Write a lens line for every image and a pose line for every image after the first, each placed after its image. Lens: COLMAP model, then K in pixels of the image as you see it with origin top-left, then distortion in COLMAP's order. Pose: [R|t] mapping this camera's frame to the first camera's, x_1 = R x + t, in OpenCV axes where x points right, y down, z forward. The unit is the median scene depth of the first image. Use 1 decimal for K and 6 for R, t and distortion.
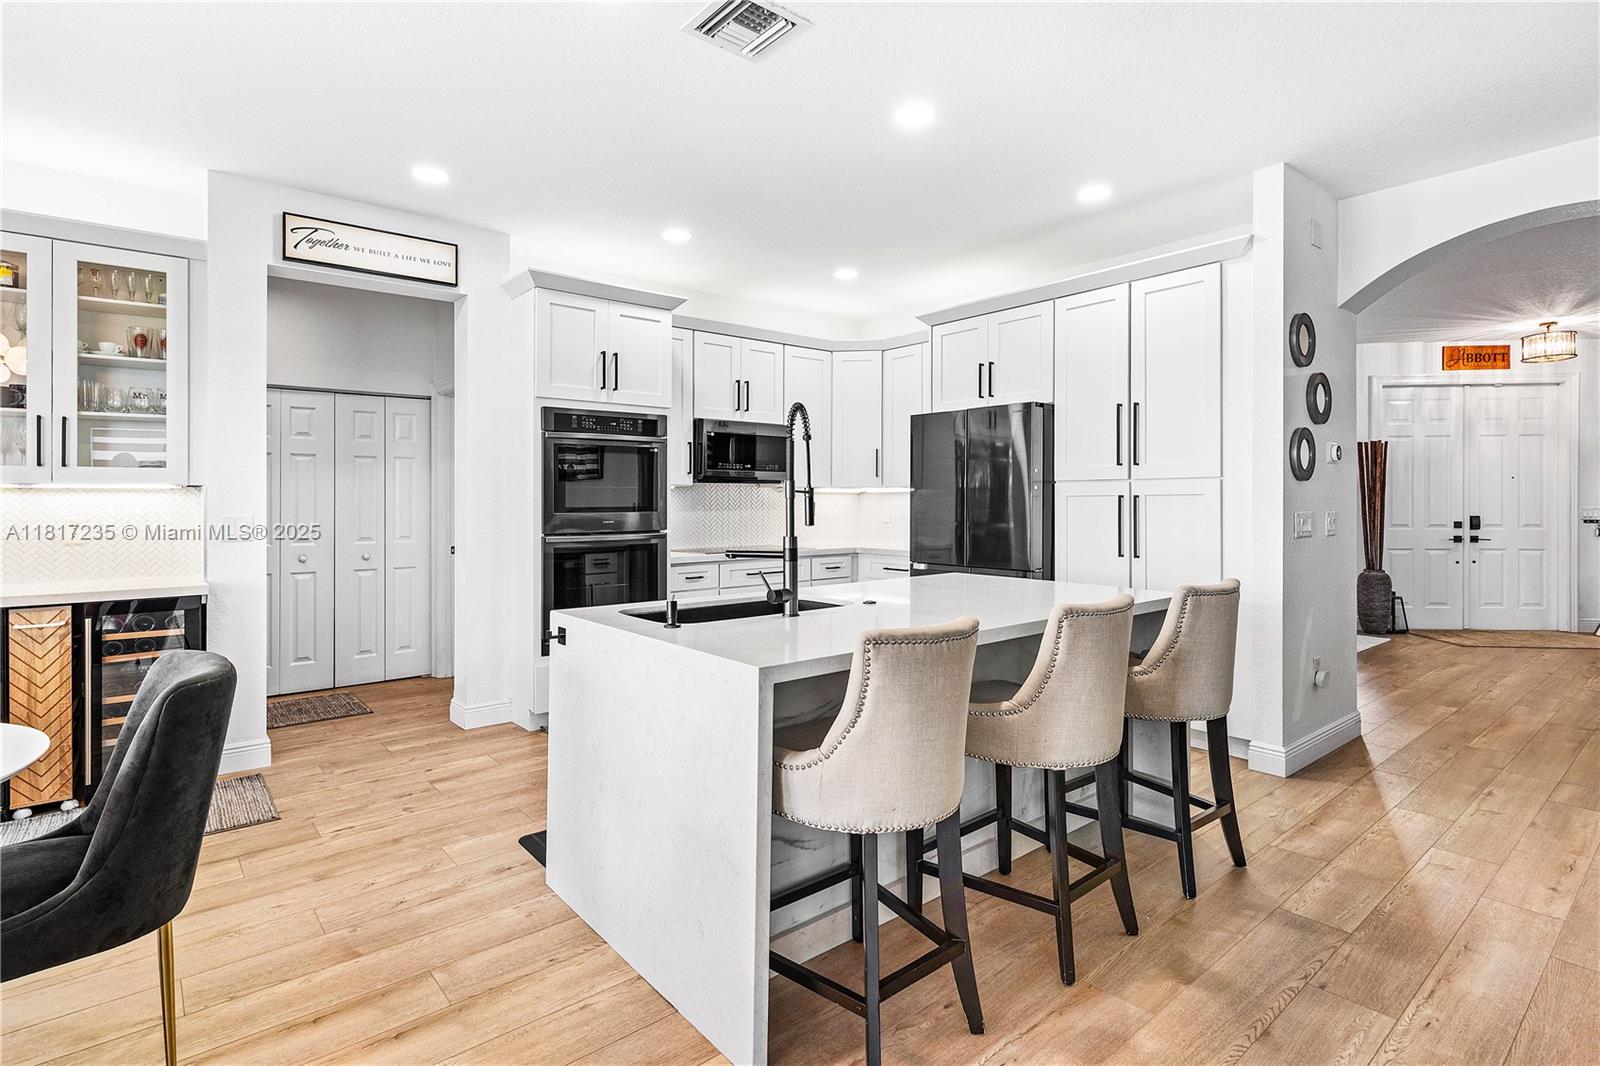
lens RADIAL K [[785.1, 0, 794.8], [0, 785.1, 497.5], [0, 0, 1]] dist [-0.001395, -0.000181]
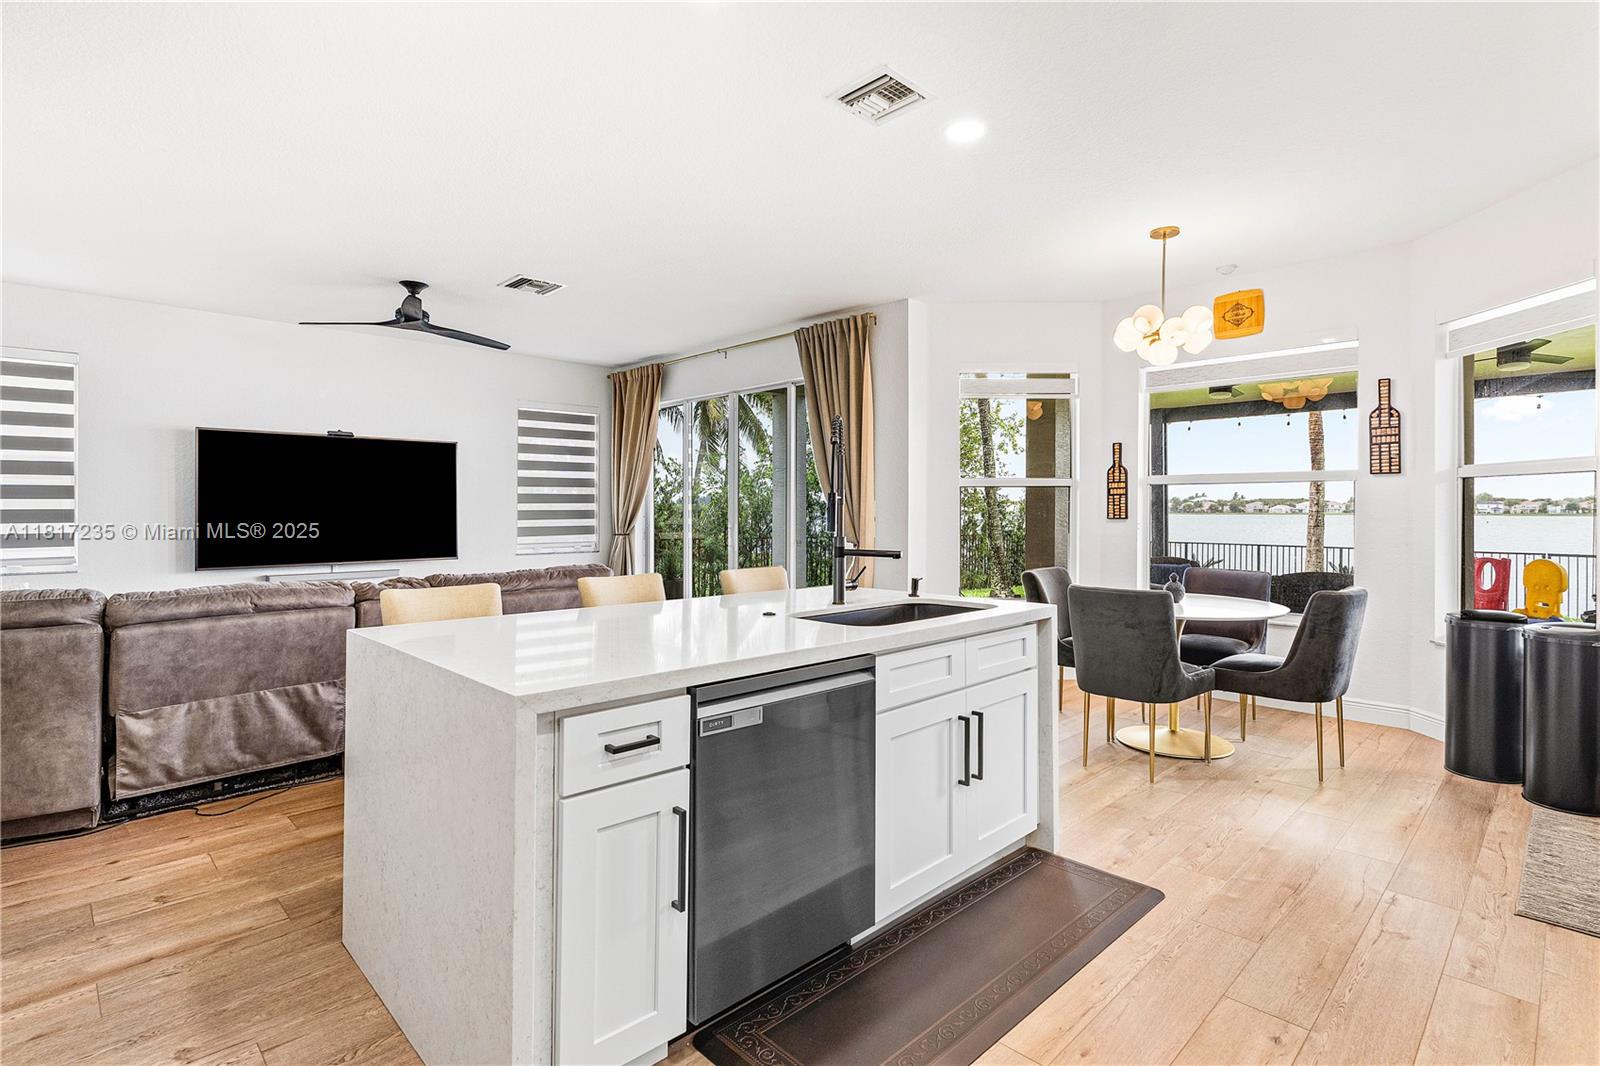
lens RADIAL K [[792.8, 0, 800.5], [0, 792.8, 509.4], [0, 0, 1]] dist [0.002796, 0.000334]
pose [[-0.995755, 0.003525, -0.091979, 0.100341], [0.003888, 0.999985, -0.003768, 0.006067], [0.091964, -0.004109, -0.995754, 1.392576]]
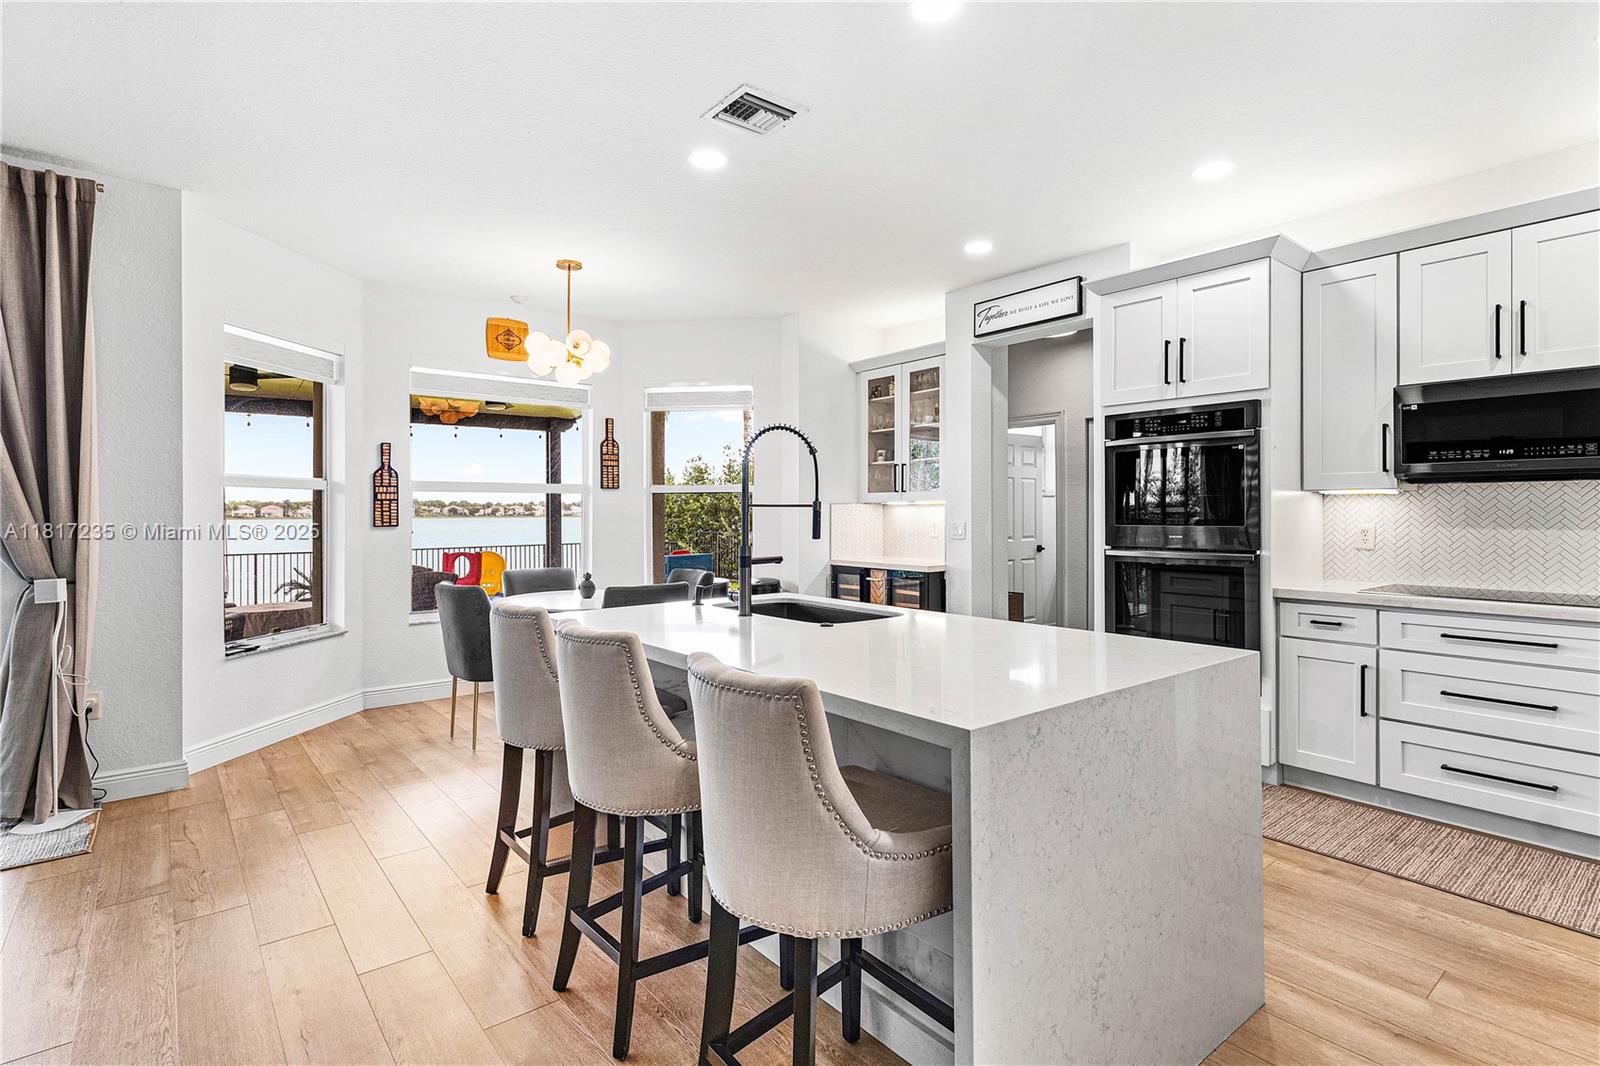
lens RADIAL K [[778.4, 0, 795.2], [0, 778.4, 505.2], [0, 0, 1]] dist [0.001077, 0.000359]
pose [[-0.010984, -0.005636, -0.999924, 0.701420], [0.008178, 0.999950, -0.005726, -0.002453], [0.999906, -0.008240, -0.010937, 0.669737]]
